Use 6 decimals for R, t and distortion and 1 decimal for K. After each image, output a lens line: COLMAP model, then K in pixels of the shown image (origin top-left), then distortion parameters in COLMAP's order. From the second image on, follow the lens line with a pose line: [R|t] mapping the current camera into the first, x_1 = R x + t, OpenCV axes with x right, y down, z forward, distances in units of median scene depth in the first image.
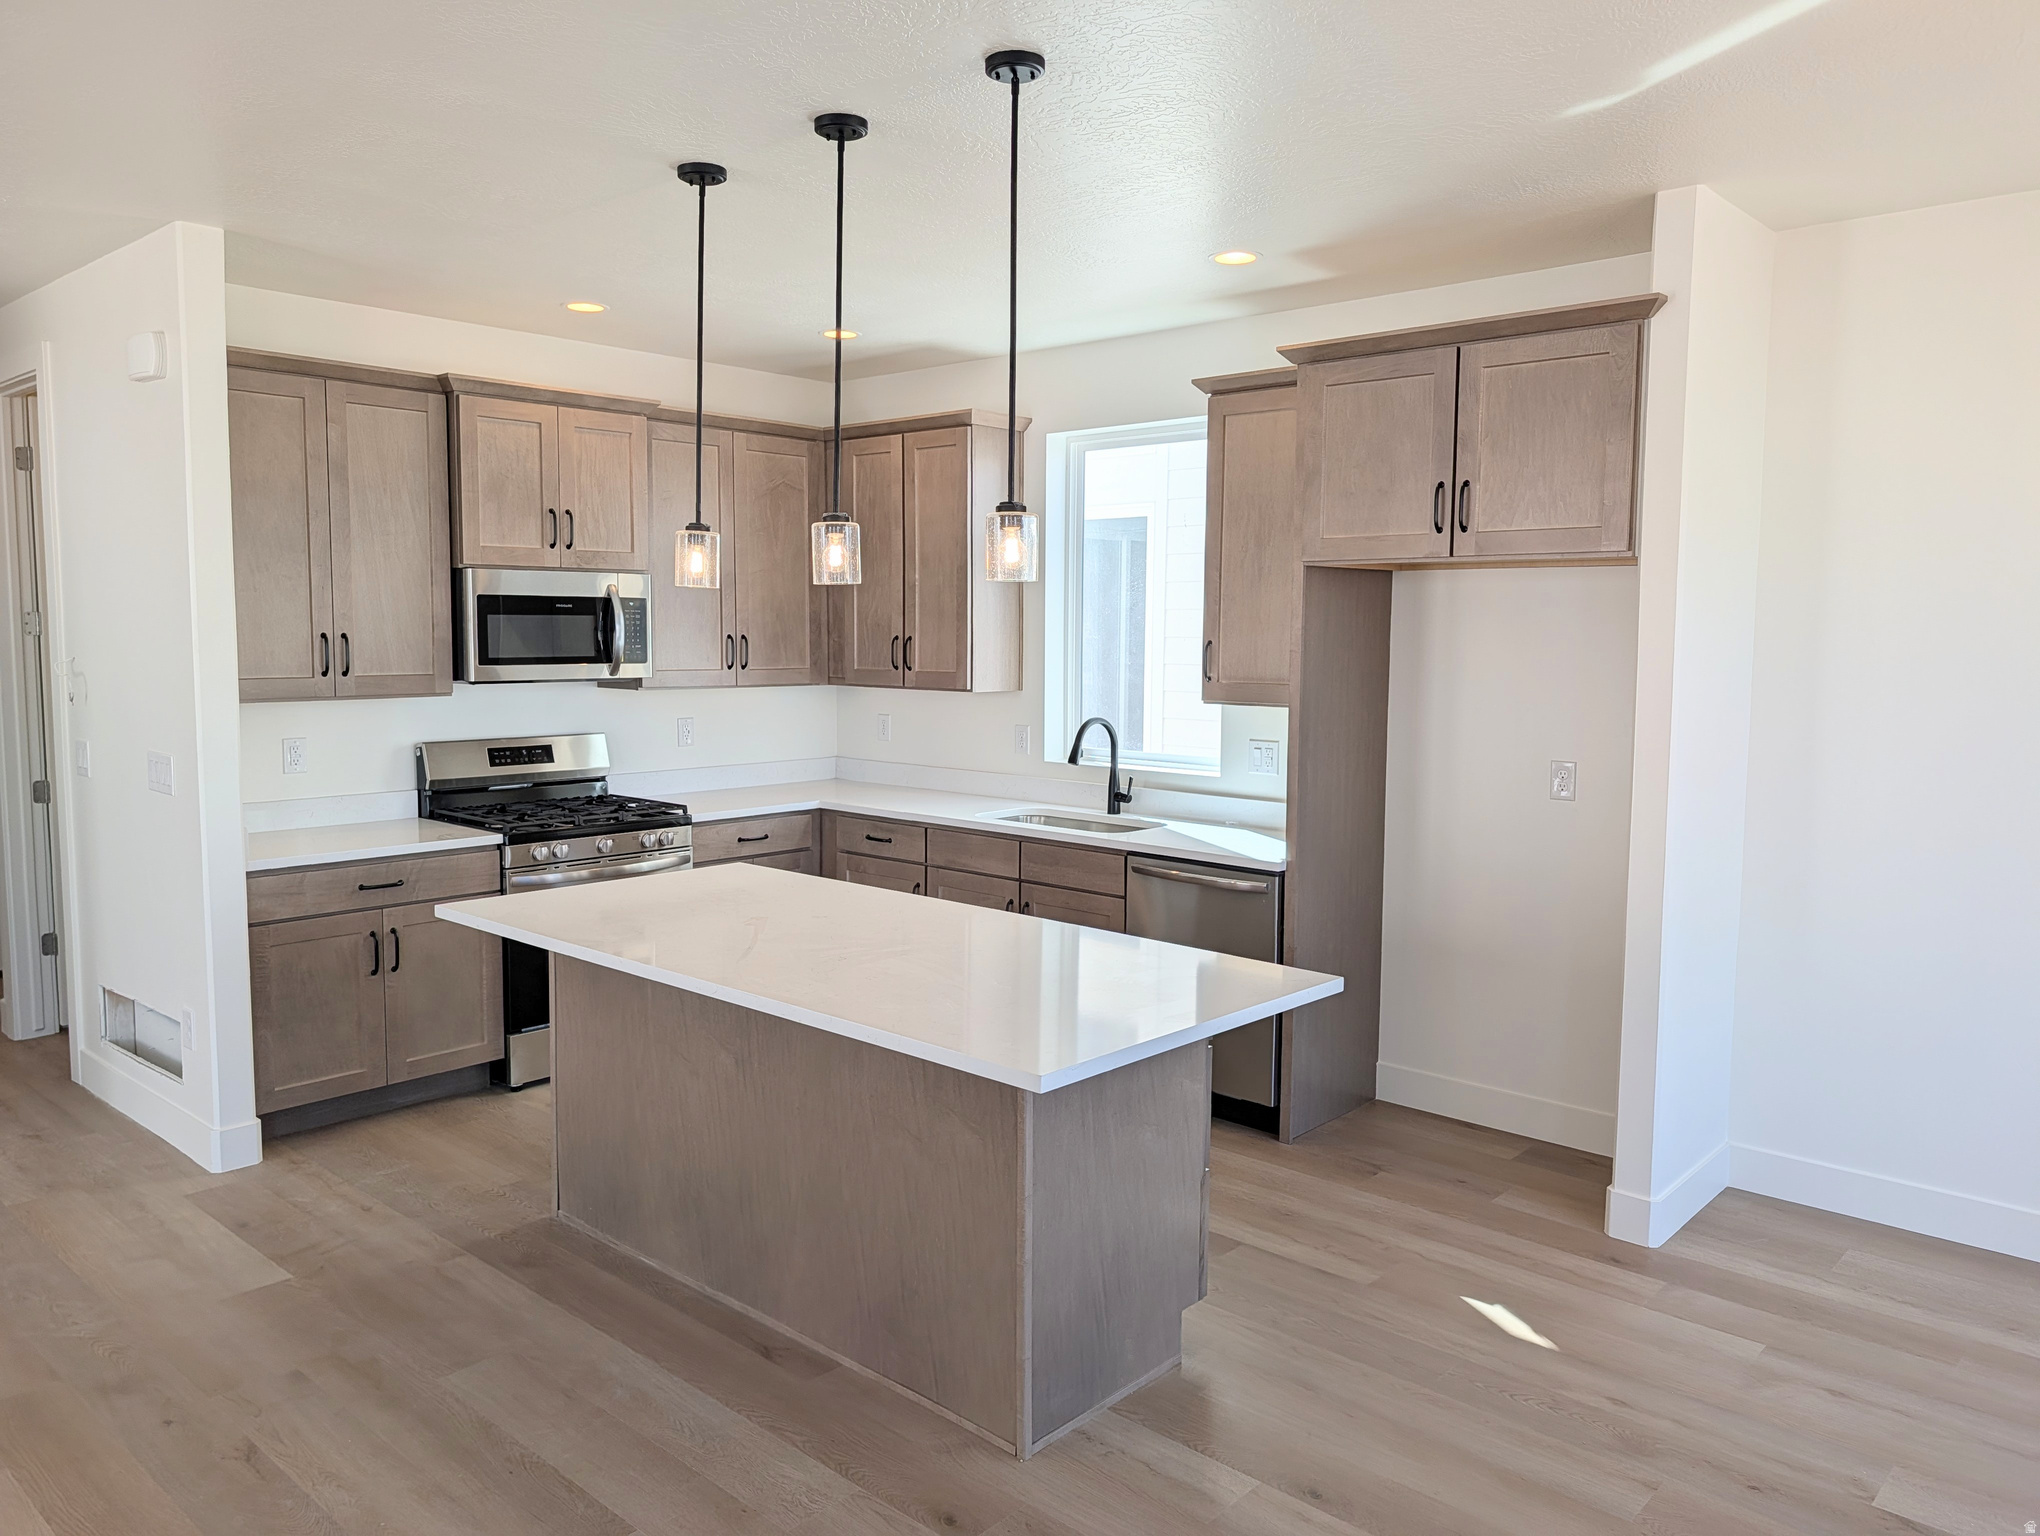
lens RADIAL K [[1461.1, 0, 1016.3], [0, 1461.1, 757.1], [0, 0, 1]] dist [0.043074, -0.051449]
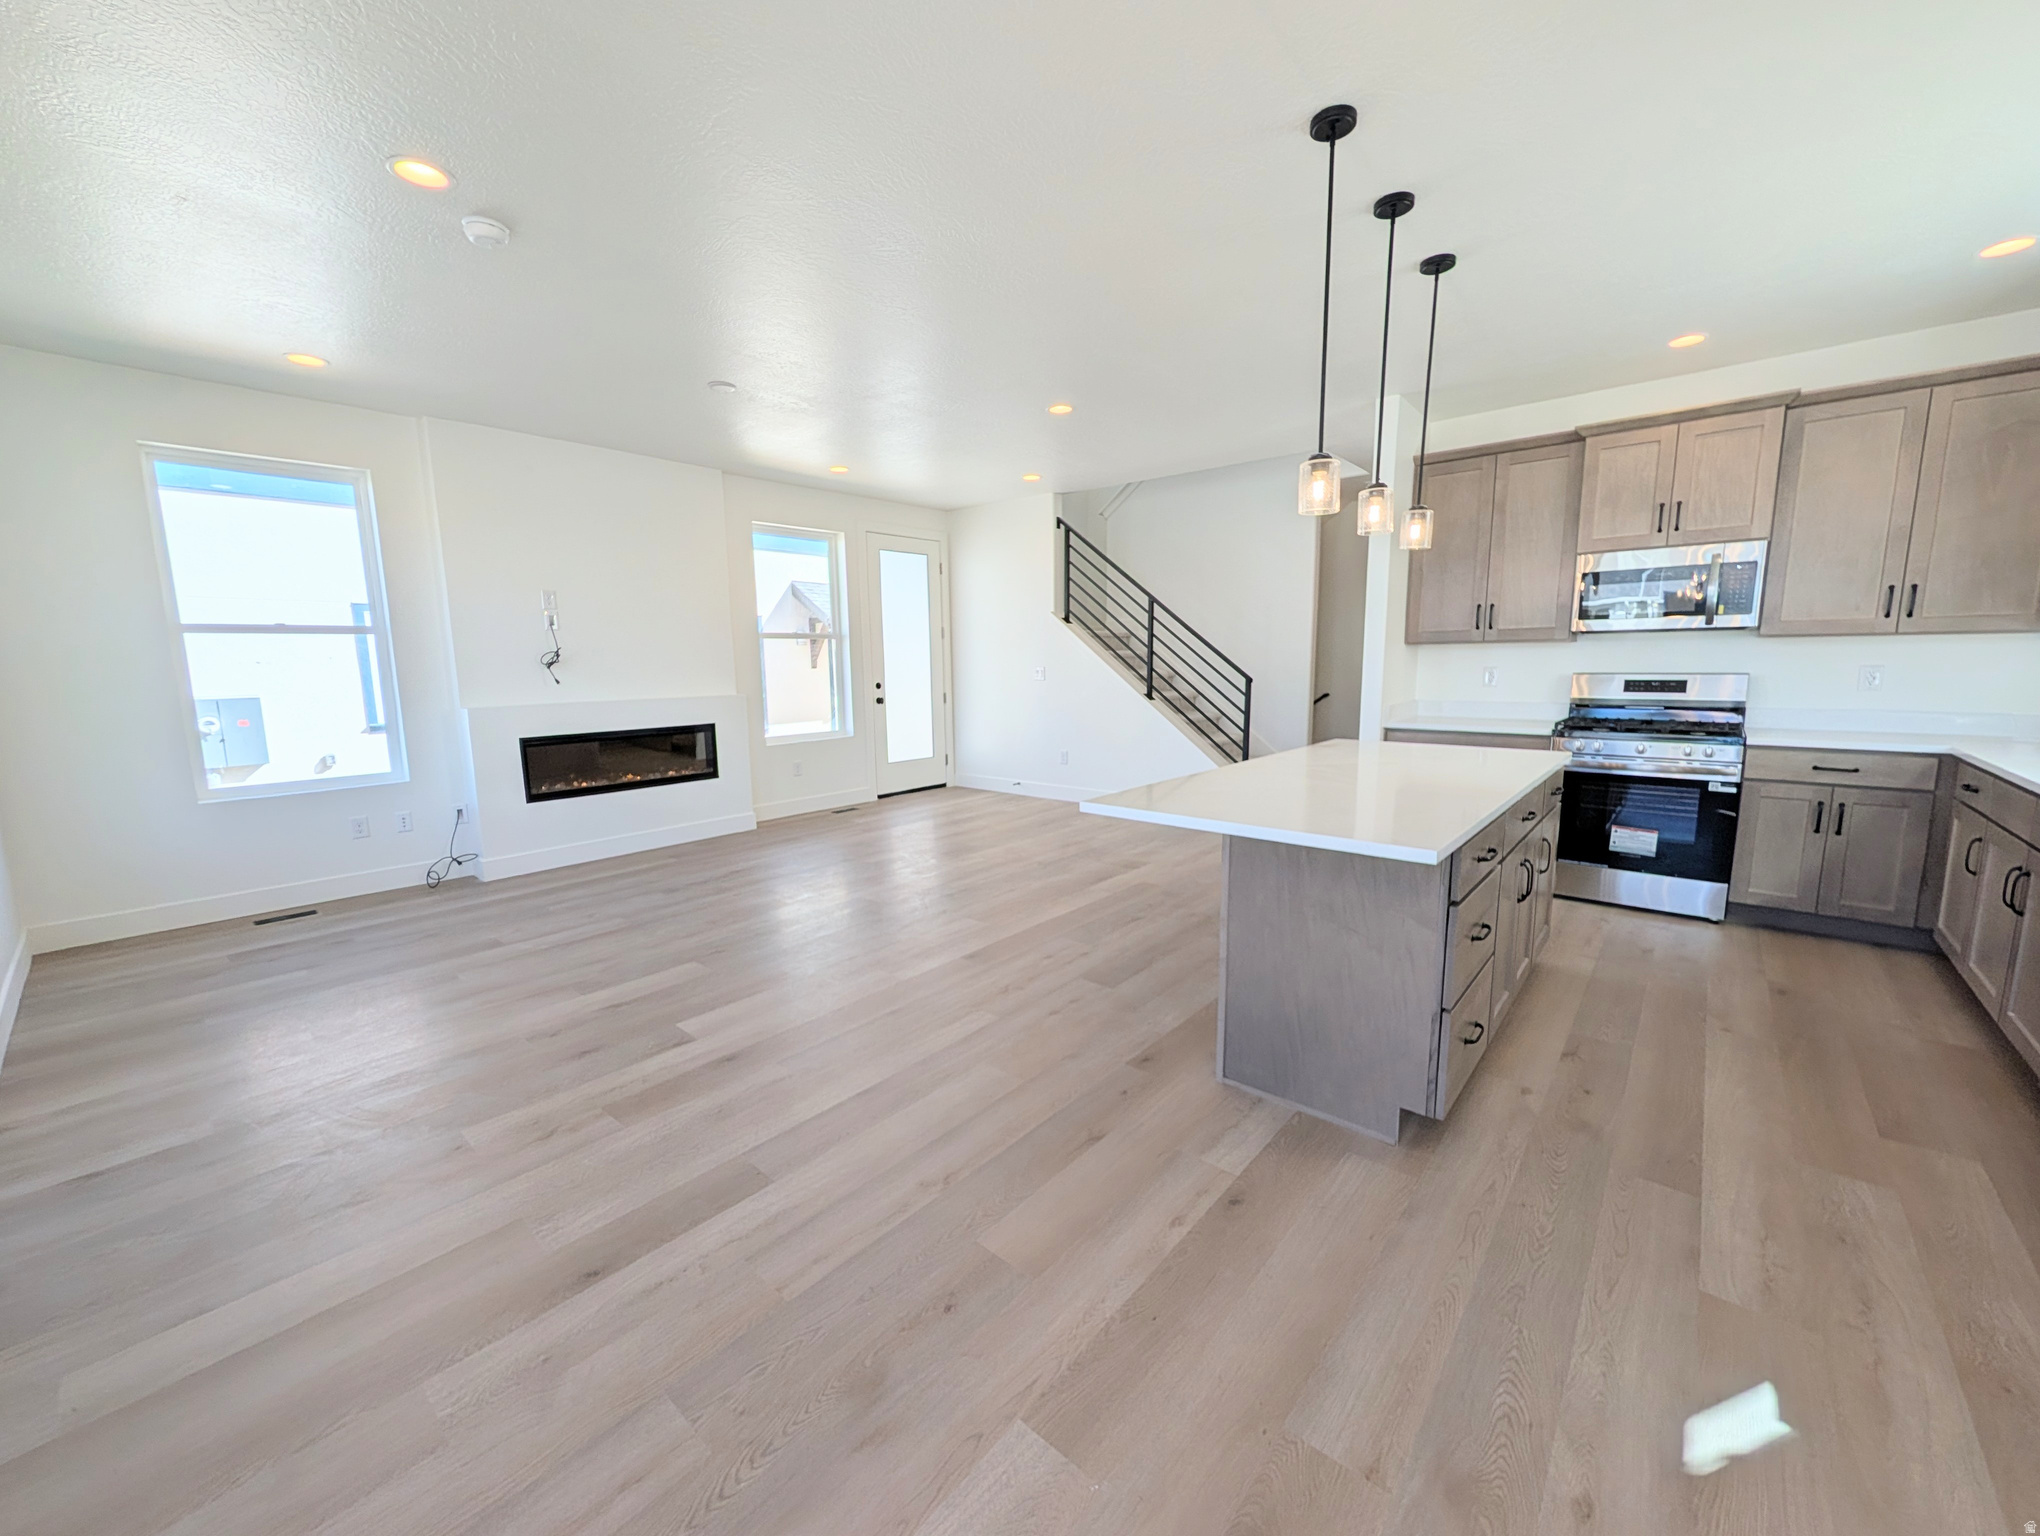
lens RADIAL K [[784.9, 0, 1024.4], [0, 784.9, 770.4], [0, 0, 1]] dist [0.000525, -0.000081]
pose [[0.021911, 0.134607, -0.990657, 0.480565], [-0.076592, 0.988209, 0.132580, 0.029545], [0.996822, 0.072971, 0.031962, 0.445253]]
